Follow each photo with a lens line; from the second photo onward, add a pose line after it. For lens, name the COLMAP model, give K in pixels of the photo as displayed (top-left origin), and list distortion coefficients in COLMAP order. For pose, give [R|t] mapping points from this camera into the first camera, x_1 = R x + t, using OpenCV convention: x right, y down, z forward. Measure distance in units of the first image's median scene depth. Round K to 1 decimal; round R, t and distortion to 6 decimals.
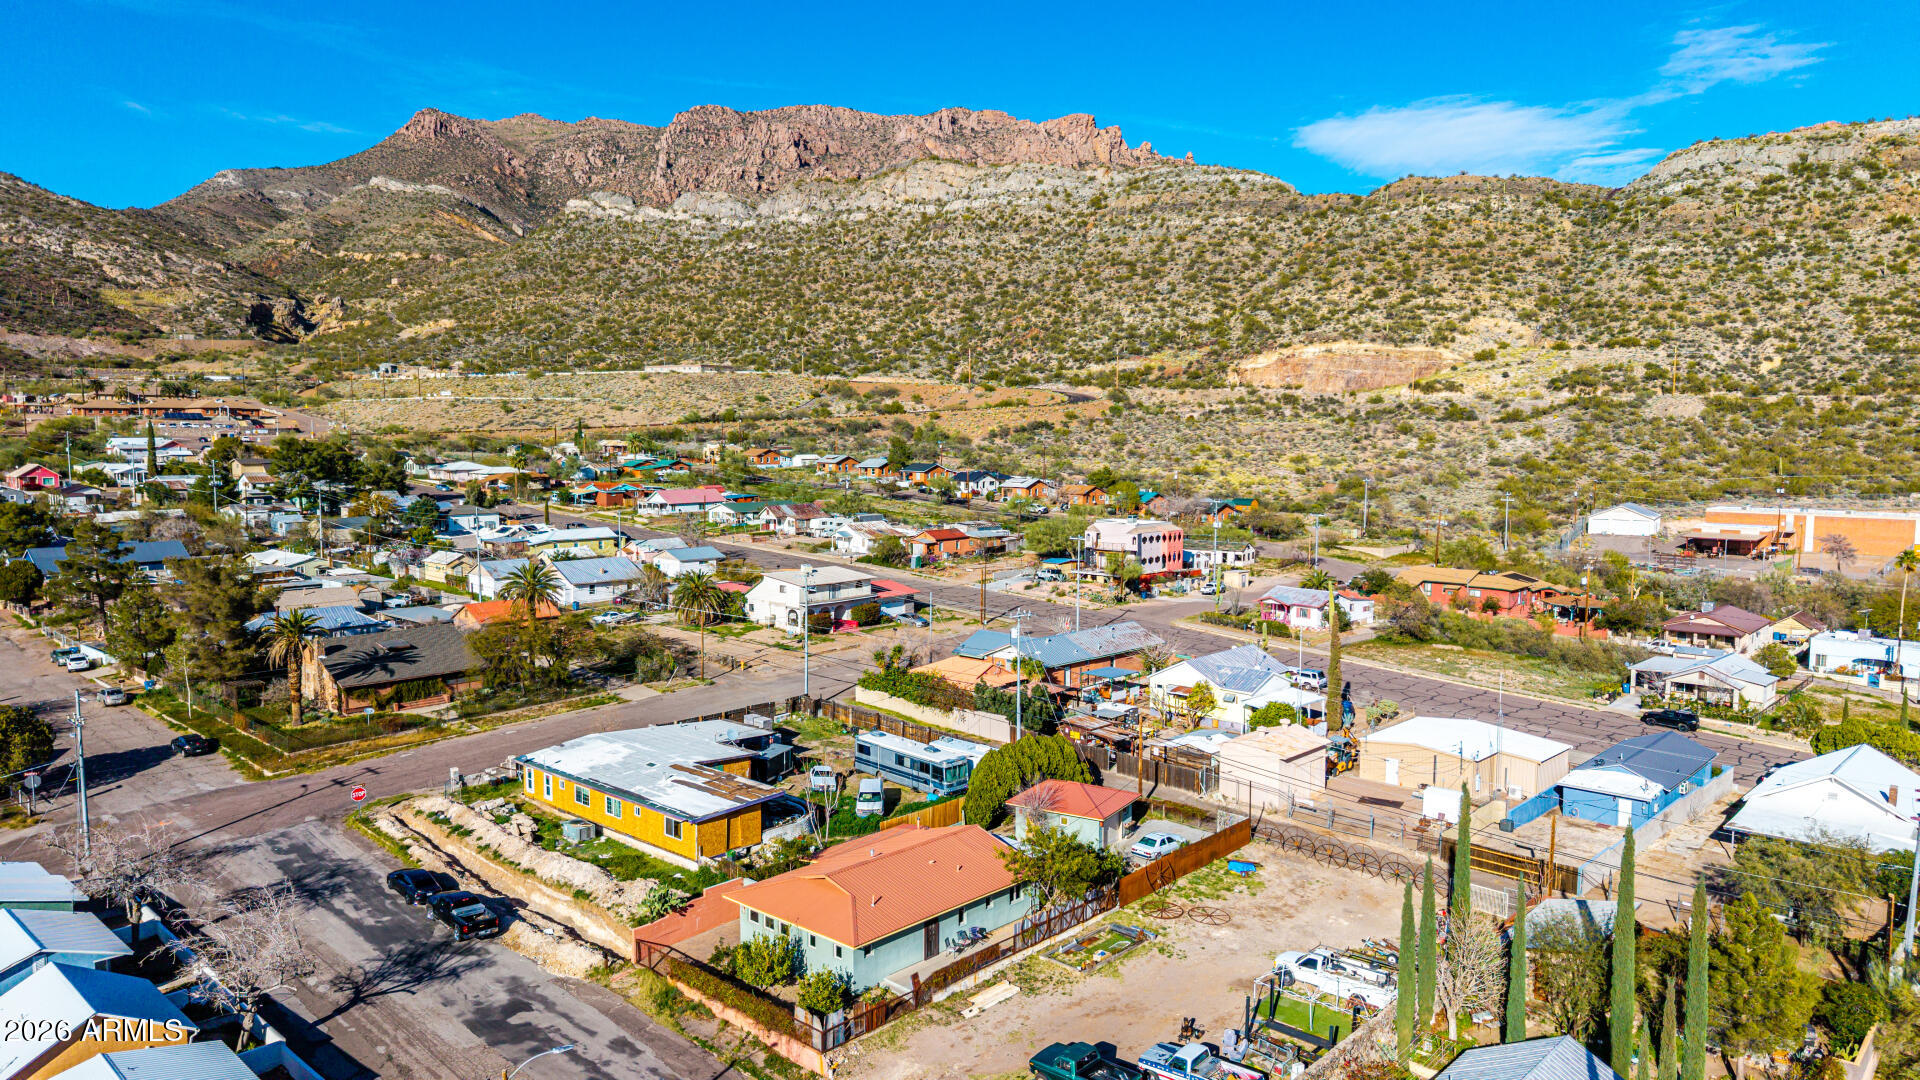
lens RADIAL K [[1285.0, 0, 955.9], [0, 1285.0, 546.9], [0, 0, 1]] dist [0.011175, -0.007871]
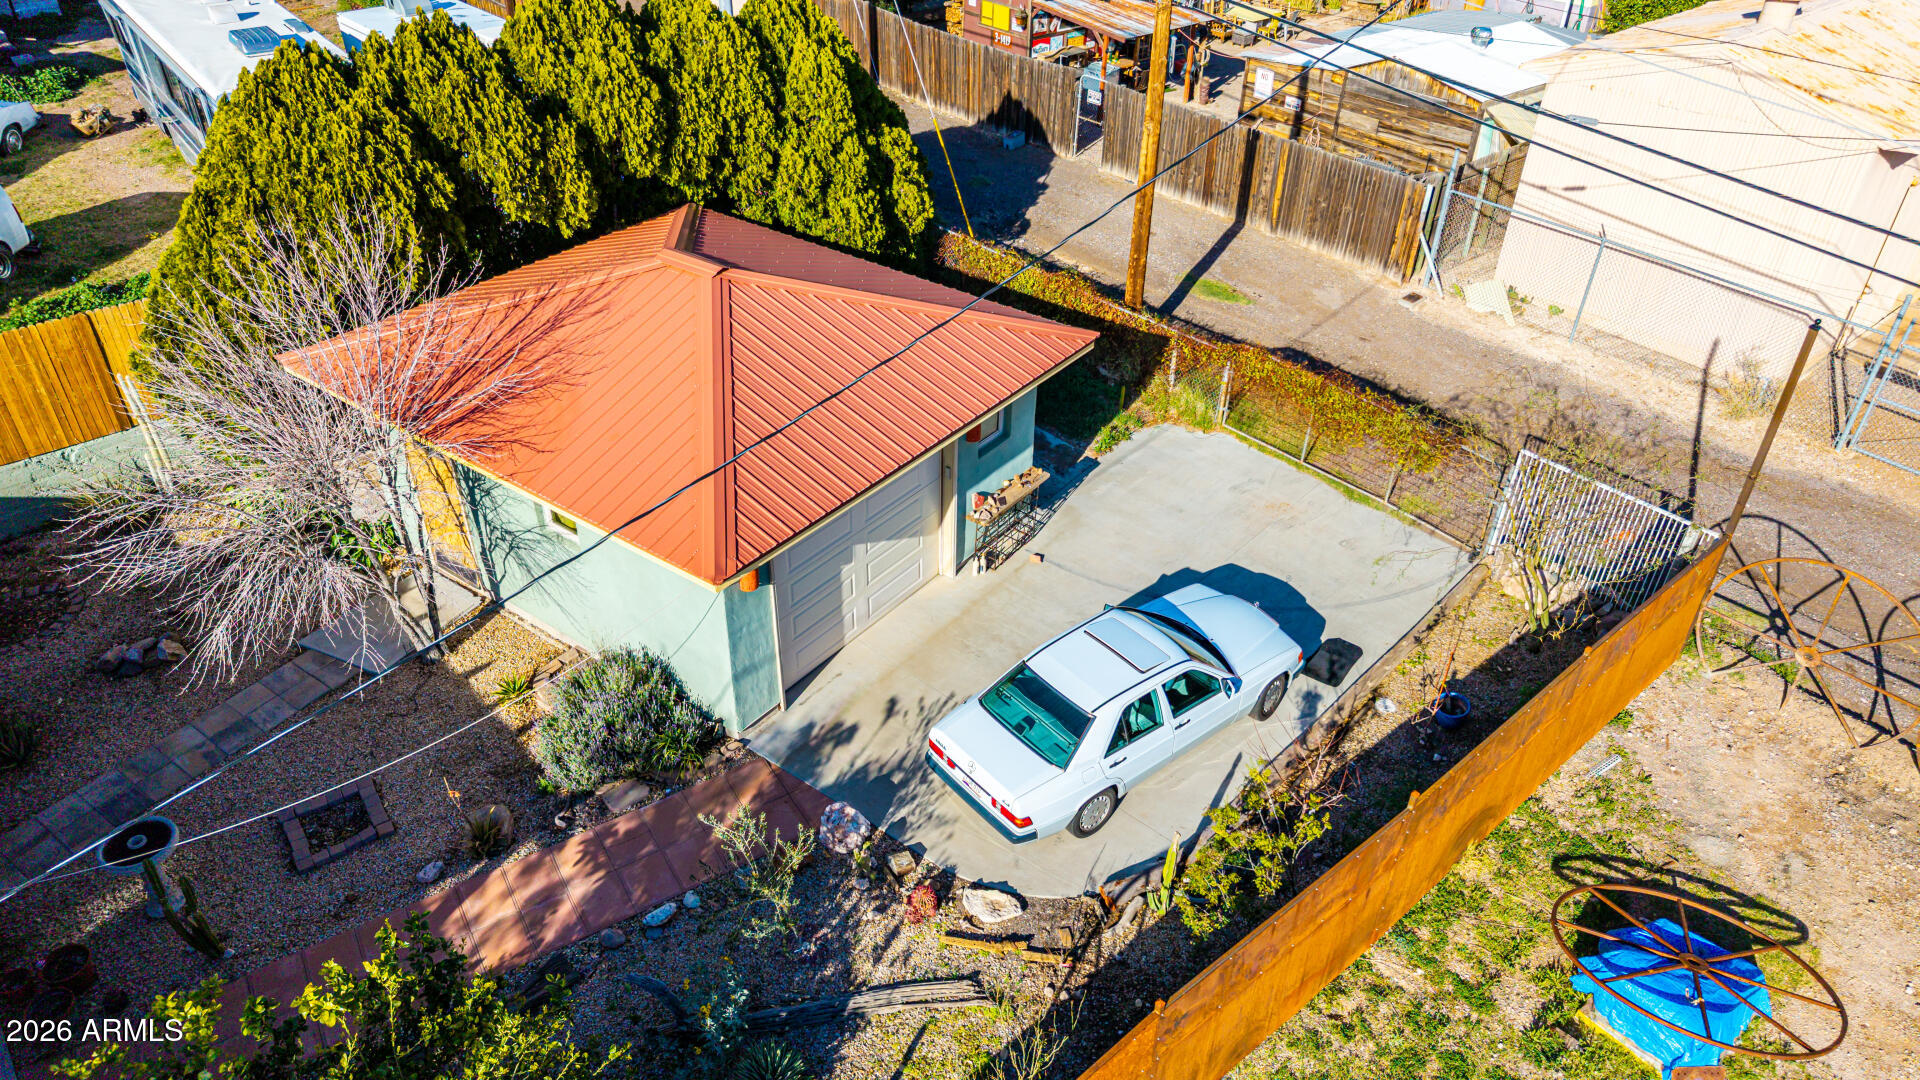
lens RADIAL K [[1285.0, 0, 955.9], [0, 1285.0, 546.9], [0, 0, 1]] dist [0.011175, -0.007871]
pose [[0.992978, 0.073733, -0.092505, 0.138194], [-0.018732, 0.870124, 0.492477, 0.125005], [0.116803, -0.487286, 0.865396, 0.795930]]
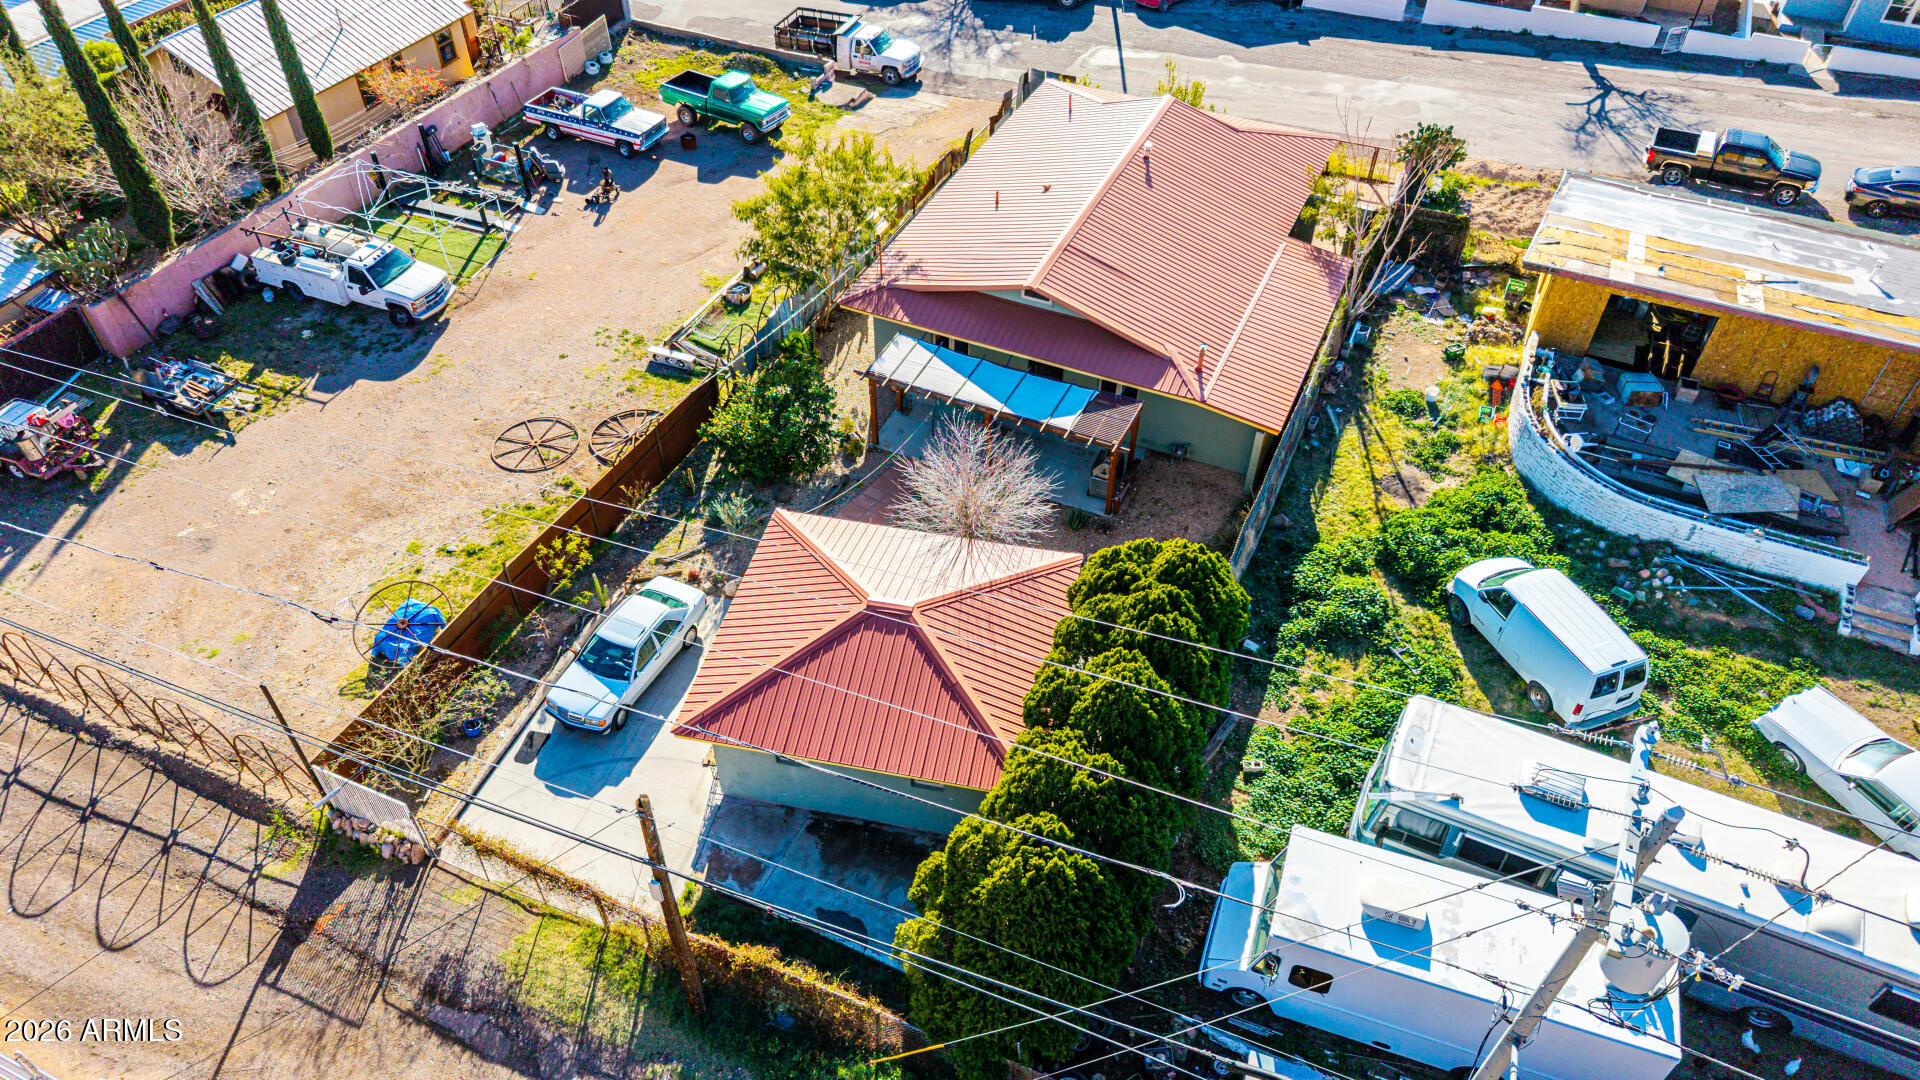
lens RADIAL K [[1285.0, 0, 955.9], [0, 1285.0, 546.9], [0, 0, 1]] dist [0.011175, -0.007871]
pose [[-0.949177, 0.211019, -0.233524, 0.137069], [-0.041773, 0.650930, 0.757988, -0.050006], [0.311958, 0.729220, -0.609033, 1.118210]]
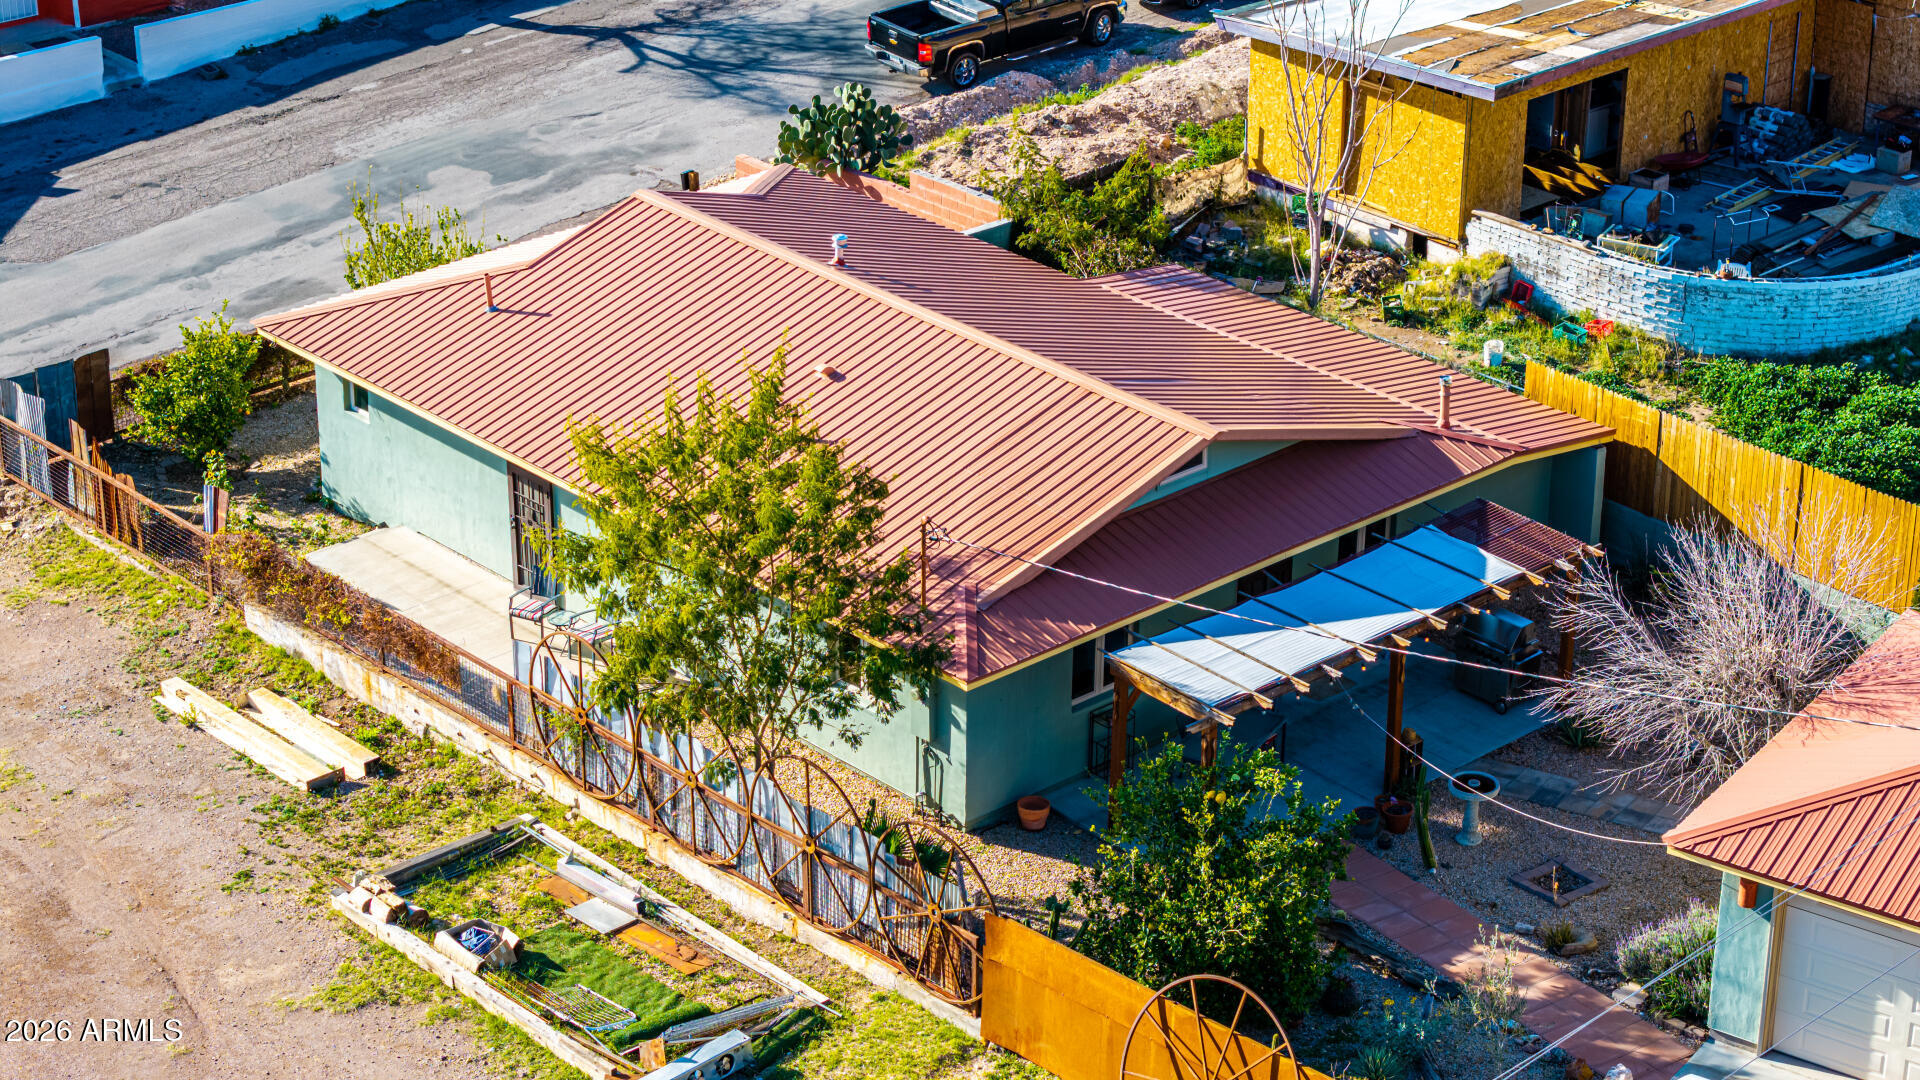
lens RADIAL K [[3827.9, 0, 960.0], [0, 3827.9, 540.0], [0, 0, 1]] dist [-0.026269, 0.152134]
pose [[-0.081489, 0.419312, -0.904178, 0.519322], [-0.100627, 0.899098, 0.426025, -0.034047], [0.991581, 0.125701, -0.031072, 0.824558]]
